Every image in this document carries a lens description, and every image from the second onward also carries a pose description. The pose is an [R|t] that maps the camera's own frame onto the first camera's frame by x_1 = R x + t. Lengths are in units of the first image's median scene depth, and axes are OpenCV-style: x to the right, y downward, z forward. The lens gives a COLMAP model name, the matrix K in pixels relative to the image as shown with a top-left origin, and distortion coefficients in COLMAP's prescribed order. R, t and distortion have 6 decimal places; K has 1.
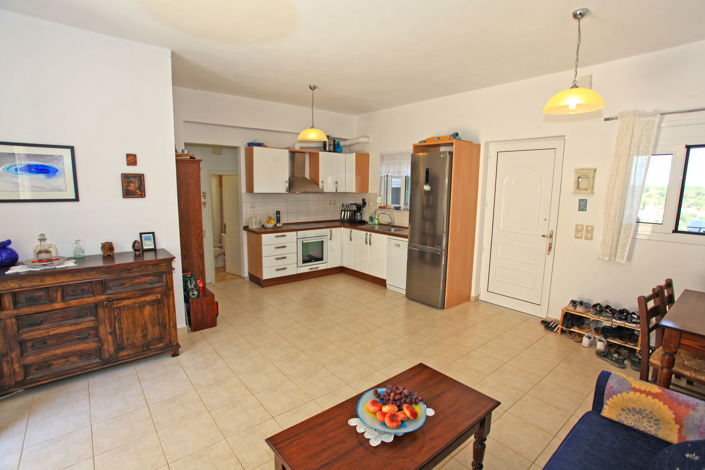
lens RADIAL K [[335.2, 0, 352.5], [0, 335.2, 235.0], [0, 0, 1]] dist [-0.069002, 0.031944]
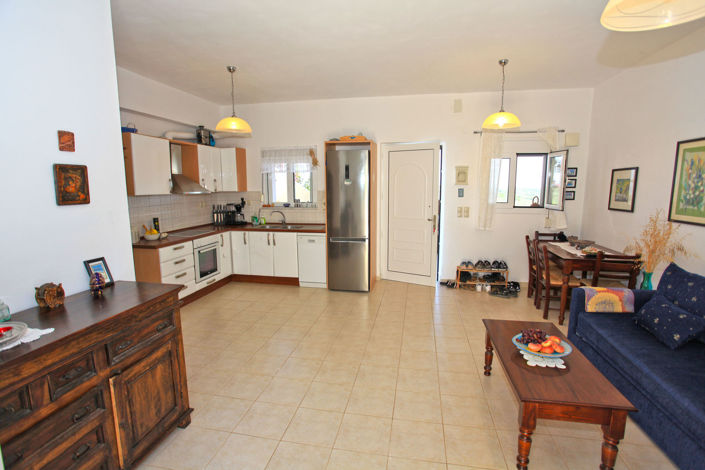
lens RADIAL K [[335.2, 0, 352.5], [0, 335.2, 235.0], [0, 0, 1]] dist [-0.069002, 0.031944]
pose [[0.780007, -0.110838, 0.615877, -0.385863], [0.107935, 0.993268, 0.042057, -0.016681], [-0.616392, 0.033670, 0.786719, 0.127224]]
